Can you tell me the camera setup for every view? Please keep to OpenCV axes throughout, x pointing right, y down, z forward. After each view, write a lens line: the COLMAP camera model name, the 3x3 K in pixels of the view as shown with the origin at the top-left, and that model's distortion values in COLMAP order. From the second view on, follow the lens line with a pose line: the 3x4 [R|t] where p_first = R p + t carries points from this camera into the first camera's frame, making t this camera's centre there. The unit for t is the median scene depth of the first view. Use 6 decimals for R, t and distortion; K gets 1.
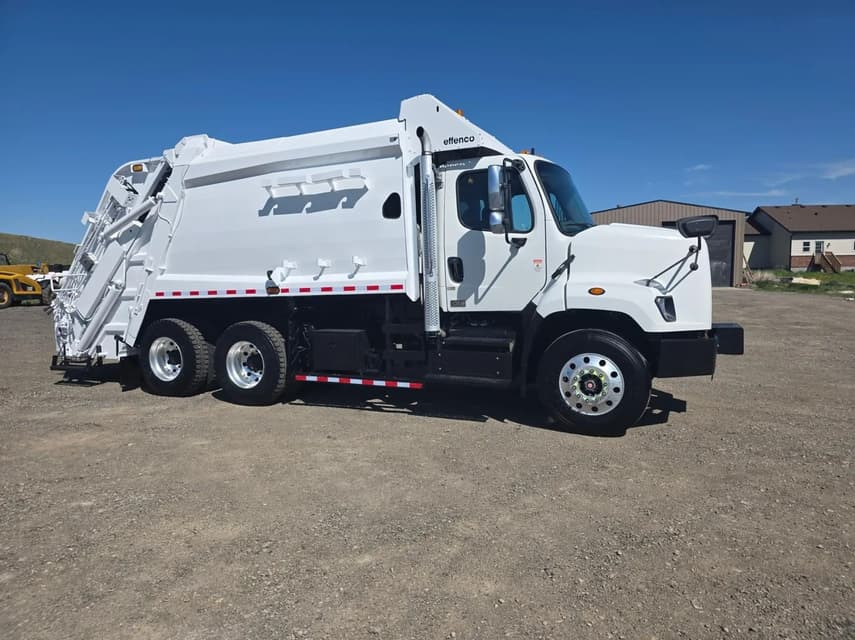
lens RADIAL K [[573.4, 0, 427.5], [0, 573.4, 320.0], [0, 0, 1]] dist [0.061011, -0.054448]
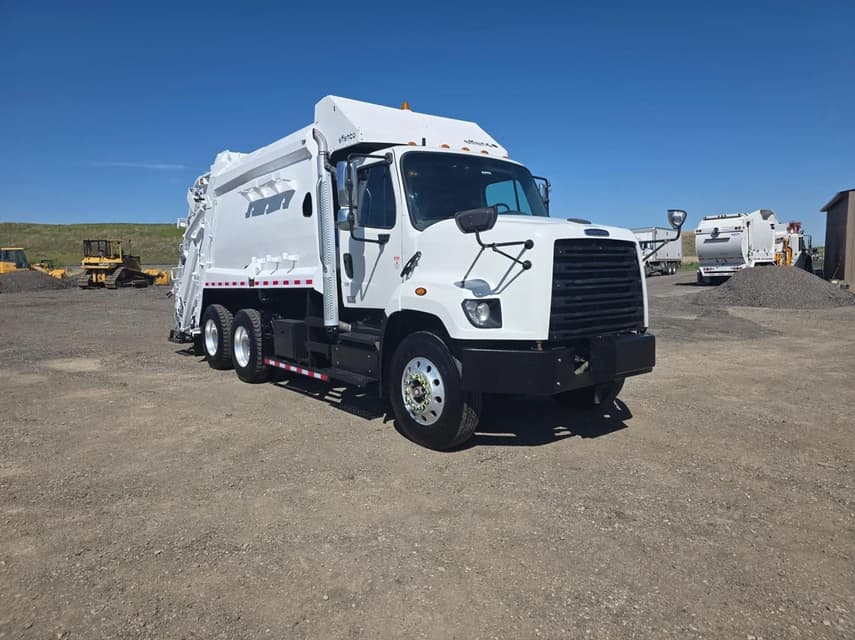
lens RADIAL K [[576.4, 0, 423.9], [0, 576.4, 309.4], [0, 0, 1]] dist [0.080982, -0.096904]
pose [[0.886041, 0.036805, -0.462143, 0.625456], [-0.035320, 0.999306, 0.011868, -0.027210], [0.462259, 0.005807, 0.886726, 0.155997]]
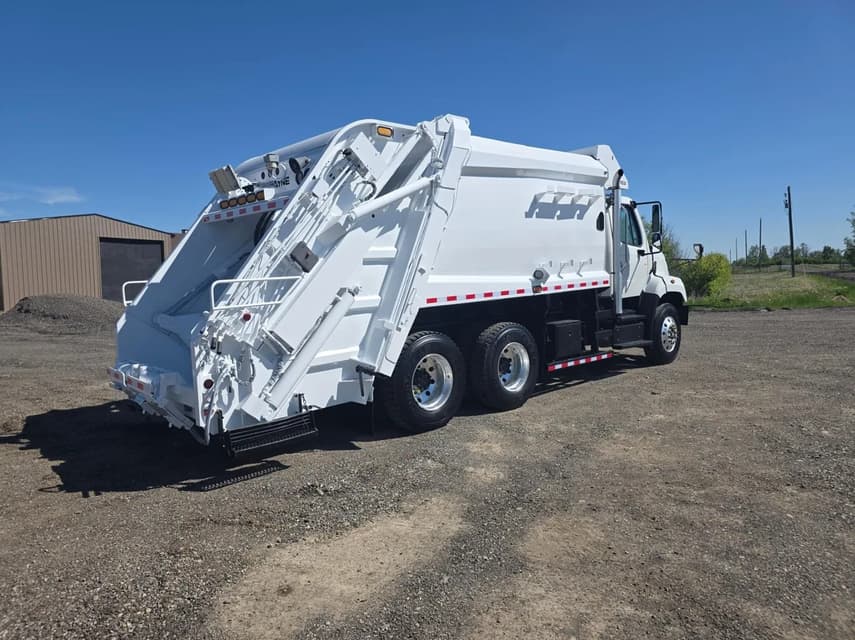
lens RADIAL K [[576.4, 0, 423.9], [0, 576.4, 309.4], [0, 0, 1]] dist [0.080982, -0.096904]
pose [[0.392065, -0.050478, 0.918551, -1.461747], [0.096848, 0.995210, 0.013353, -0.053875], [-0.914825, 0.083725, 0.395076, 0.859241]]
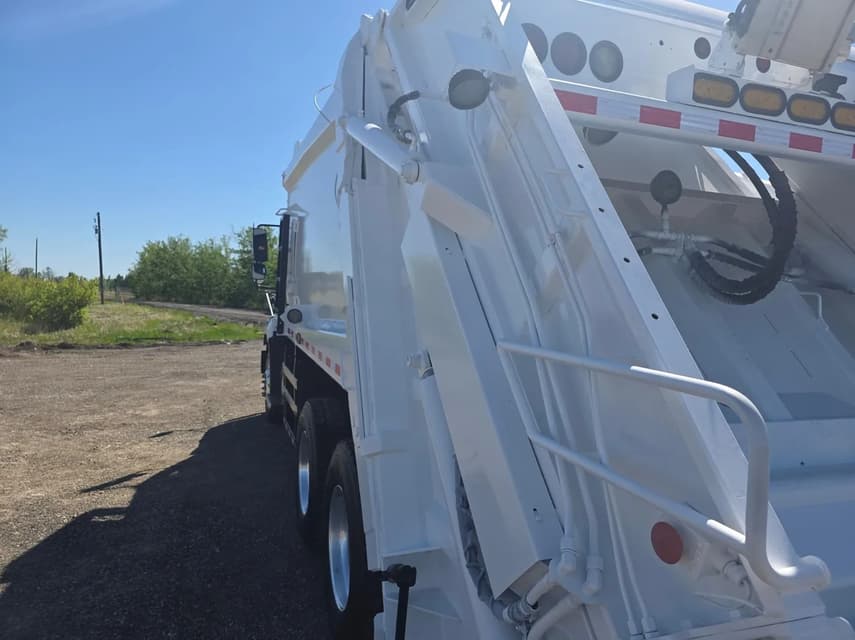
lens RADIAL K [[573.4, 0, 427.5], [0, 573.4, 320.0], [0, 0, 1]] dist [0.061011, -0.054448]
pose [[-0.698409, -0.032550, 0.714958, -0.780005], [0.034835, 0.996235, 0.079385, -0.166992], [-0.714850, 0.080349, -0.694646, 1.864499]]
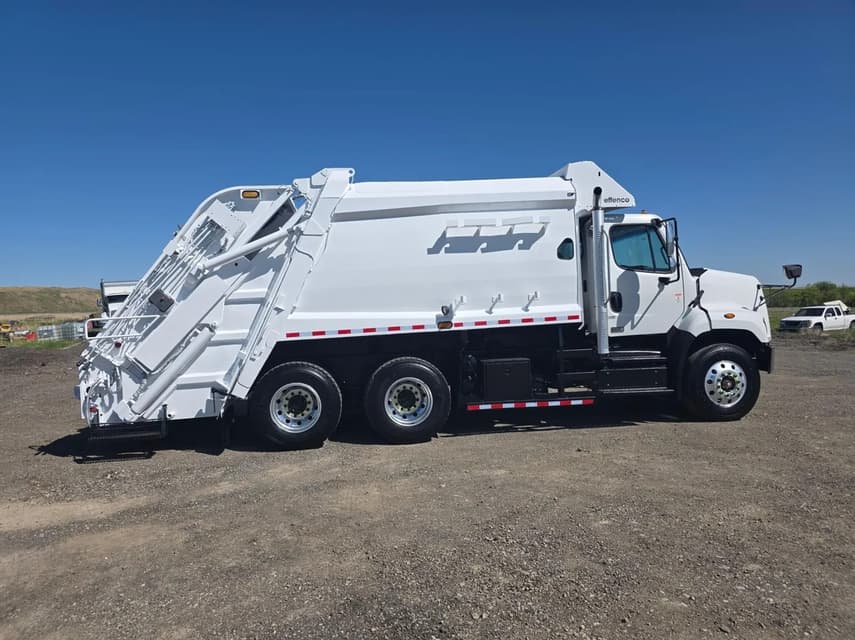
lens RADIAL K [[576.4, 0, 423.9], [0, 576.4, 309.4], [0, 0, 1]] dist [0.080982, -0.096904]
pose [[0.848654, -0.015938, 0.528708, -0.937901], [0.062432, 0.995577, -0.070200, -0.010030], [-0.525251, 0.092584, 0.845896, 0.159002]]
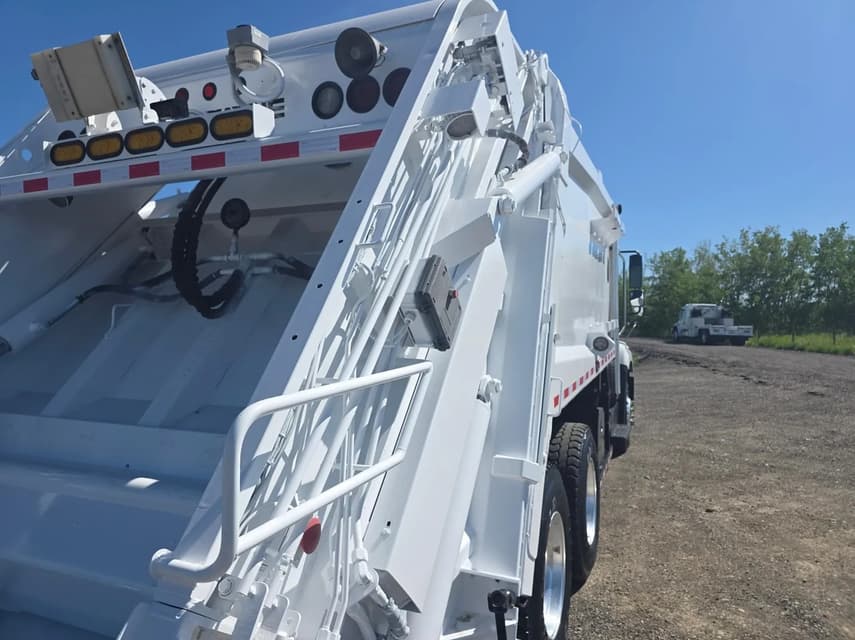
lens RADIAL K [[576.4, 0, 423.9], [0, 576.4, 309.4], [0, 0, 1]] dist [0.080982, -0.096904]
pose [[-0.023186, 0.038821, 0.998977, -1.042160], [0.084567, 0.995741, -0.036733, -0.121065], [-0.996148, 0.083629, -0.026370, 1.344314]]
